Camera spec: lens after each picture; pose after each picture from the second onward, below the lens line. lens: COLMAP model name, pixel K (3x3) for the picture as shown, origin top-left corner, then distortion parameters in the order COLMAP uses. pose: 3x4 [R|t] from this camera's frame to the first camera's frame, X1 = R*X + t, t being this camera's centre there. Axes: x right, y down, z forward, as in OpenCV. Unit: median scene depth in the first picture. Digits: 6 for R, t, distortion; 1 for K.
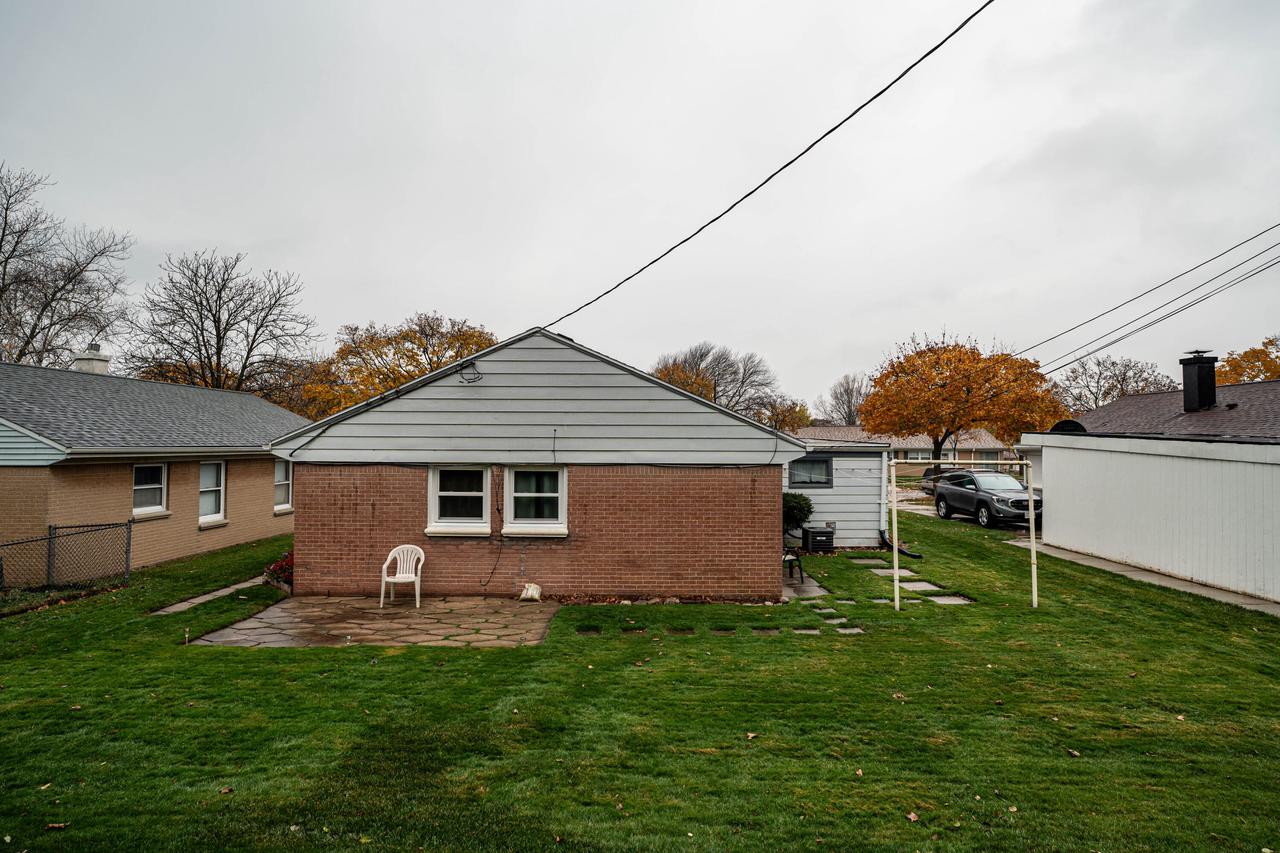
lens RADIAL K [[689.1, 0, 640.1], [0, 689.1, 426.0], [0, 0, 1]] dist [-0.028820, 0.000918]
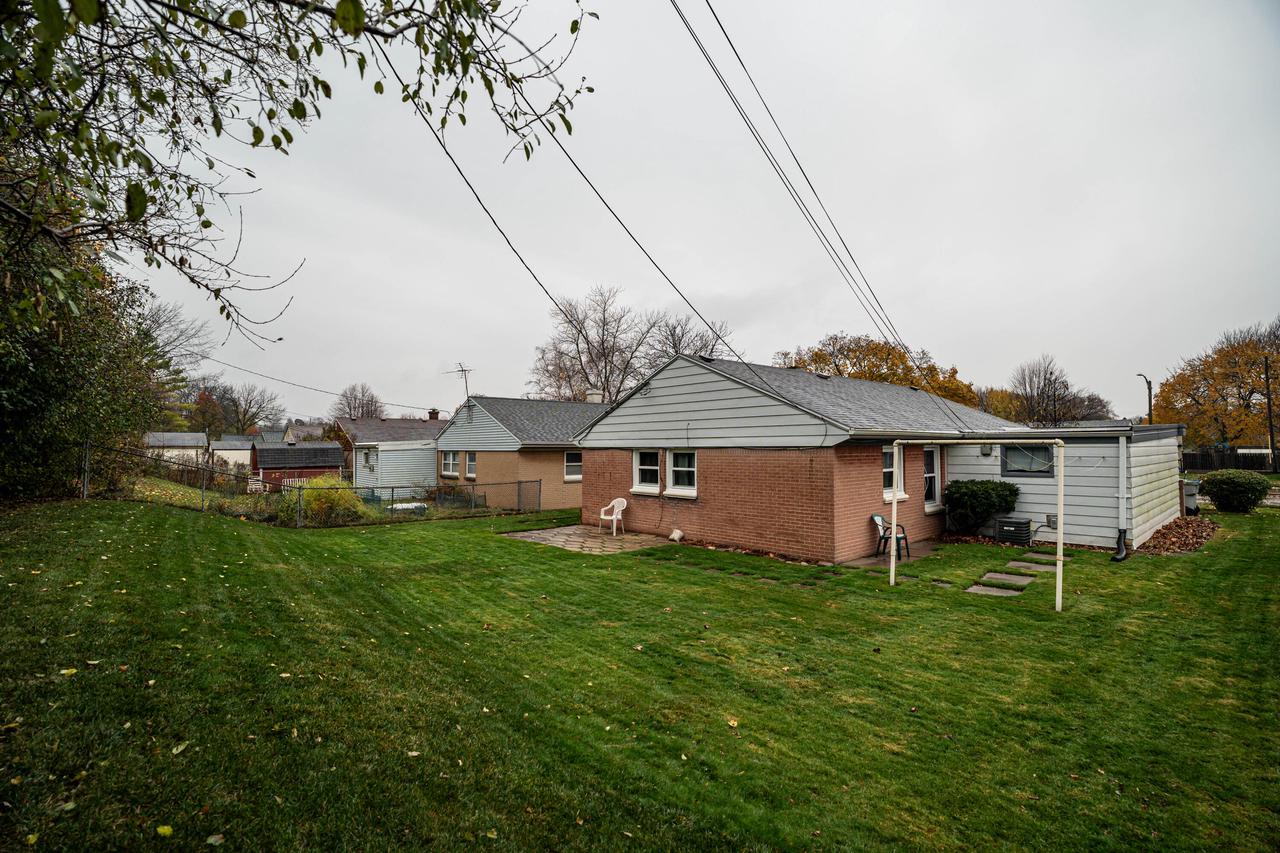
lens RADIAL K [[596.2, 0, 639.6], [0, 596.2, 427.0], [0, 0, 1]] dist [-0.001756, -0.000101]
pose [[0.662140, -0.032147, -0.748690, 0.732693], [0.029262, 0.999427, -0.017033, 0.030467], [0.748809, -0.010630, 0.662701, 0.104270]]
